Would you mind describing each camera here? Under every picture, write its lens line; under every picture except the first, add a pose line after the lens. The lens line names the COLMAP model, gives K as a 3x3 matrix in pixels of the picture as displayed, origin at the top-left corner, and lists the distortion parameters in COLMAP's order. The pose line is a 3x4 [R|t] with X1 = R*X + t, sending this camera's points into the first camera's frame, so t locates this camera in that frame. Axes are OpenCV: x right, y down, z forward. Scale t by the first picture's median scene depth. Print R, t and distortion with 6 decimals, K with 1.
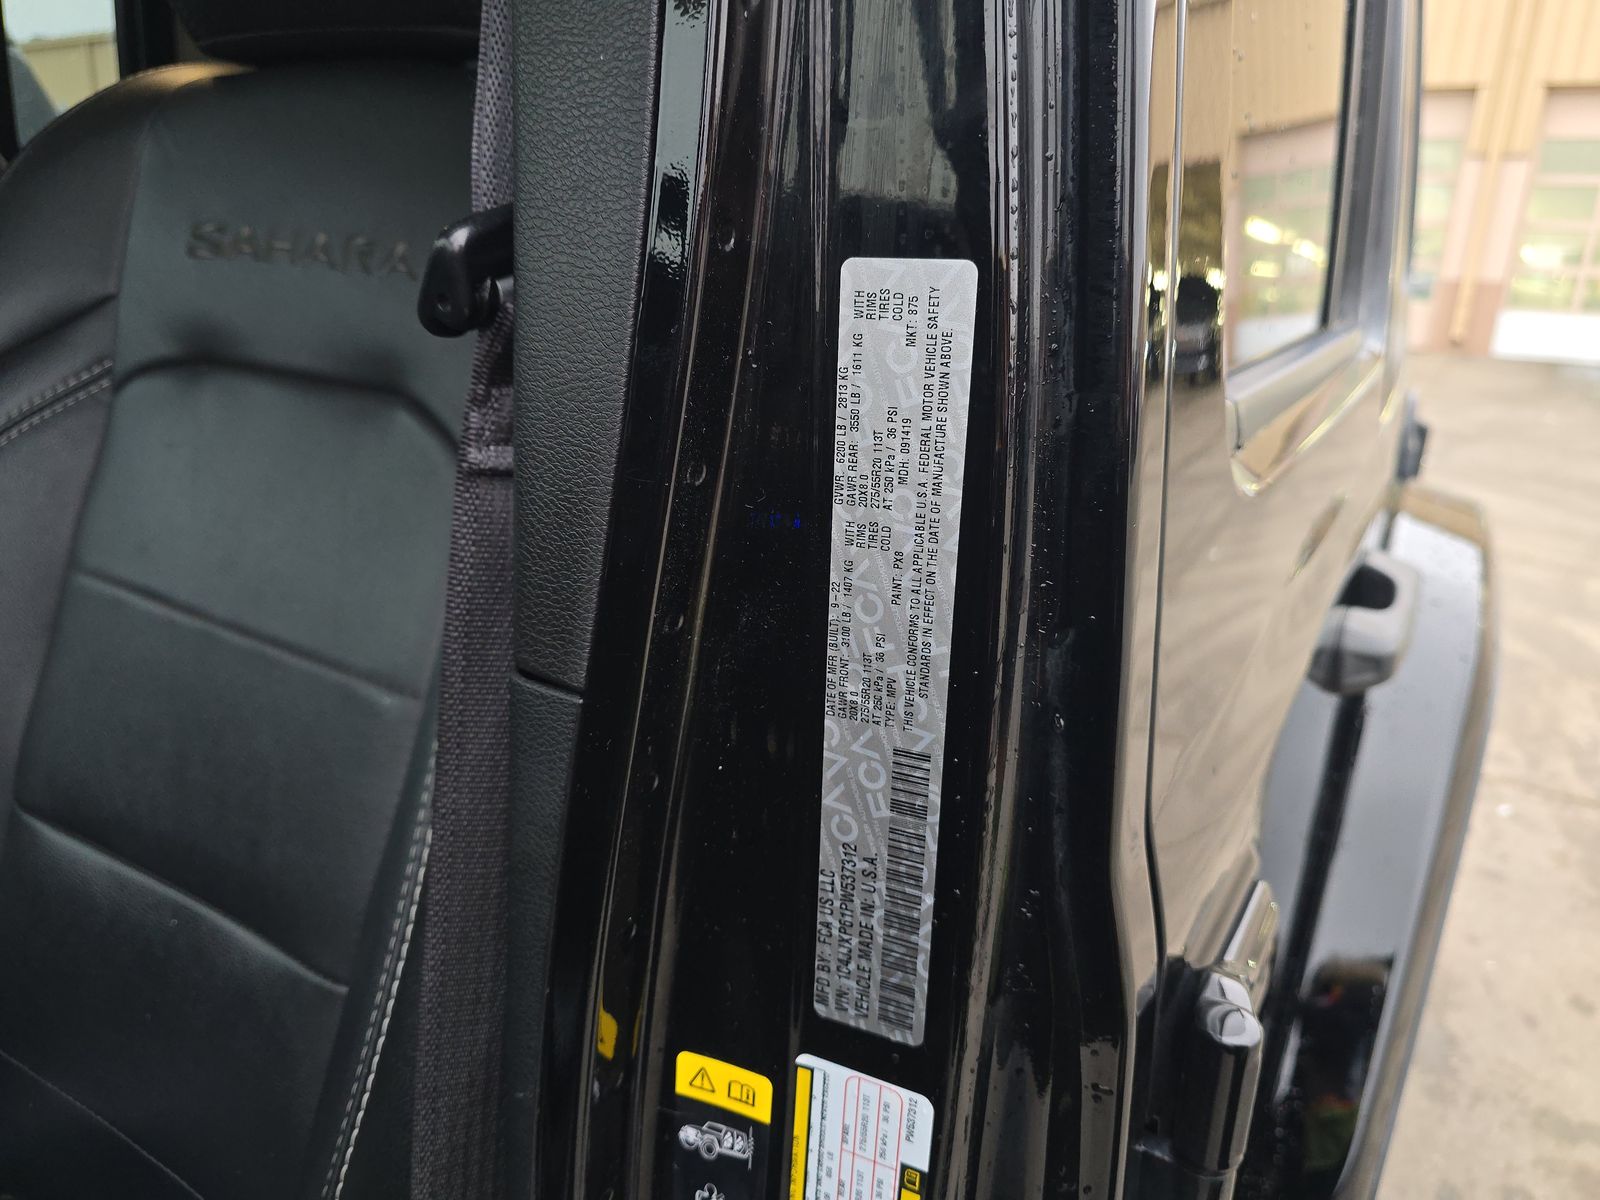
lens RADIAL K [[1068.1, 0, 799.3], [0, 1068.1, 603.4], [0, 0, 1]] dist [0.025674, -0.028490]
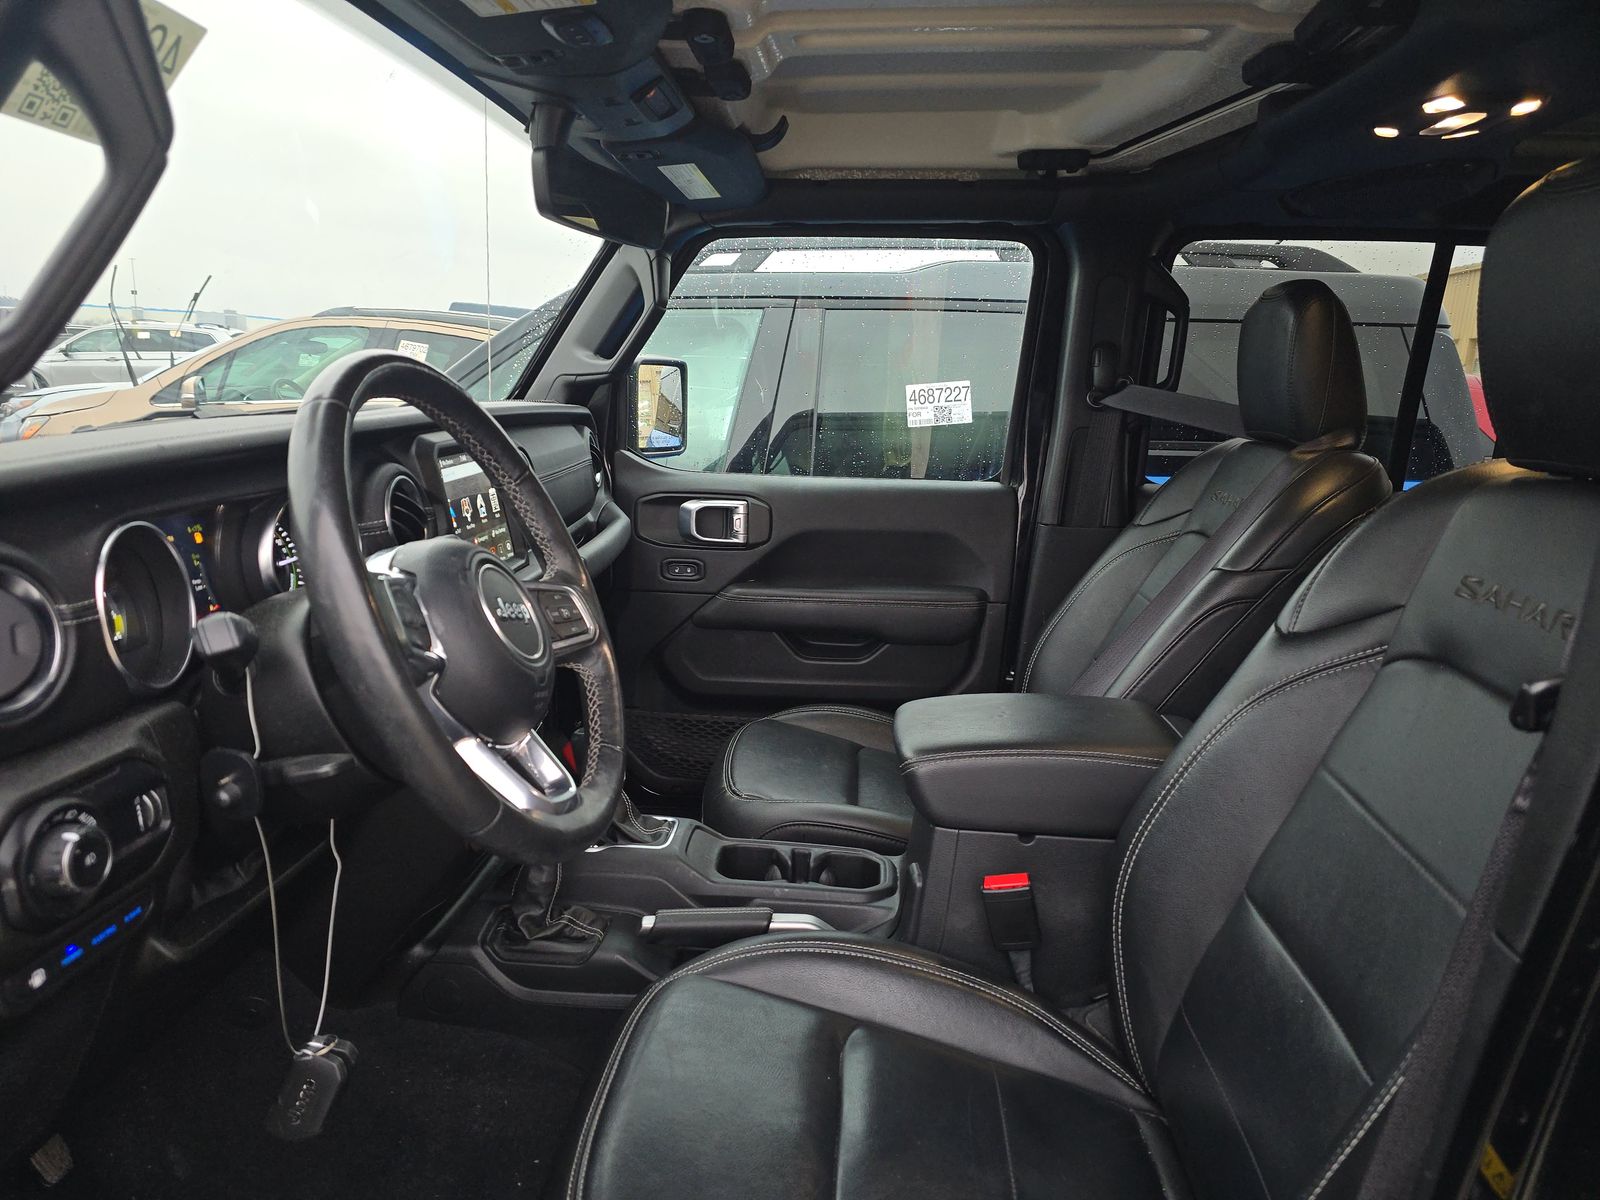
lens RADIAL K [[1068.1, 0, 802.8], [0, 1068.1, 606.7], [0, 0, 1]] dist [0.025674, -0.028490]
pose [[0.431502, 0.173939, -0.885184, 0.379980], [-0.306362, 0.951174, 0.037563, -0.084829], [0.848498, 0.254978, 0.463722, -0.478118]]
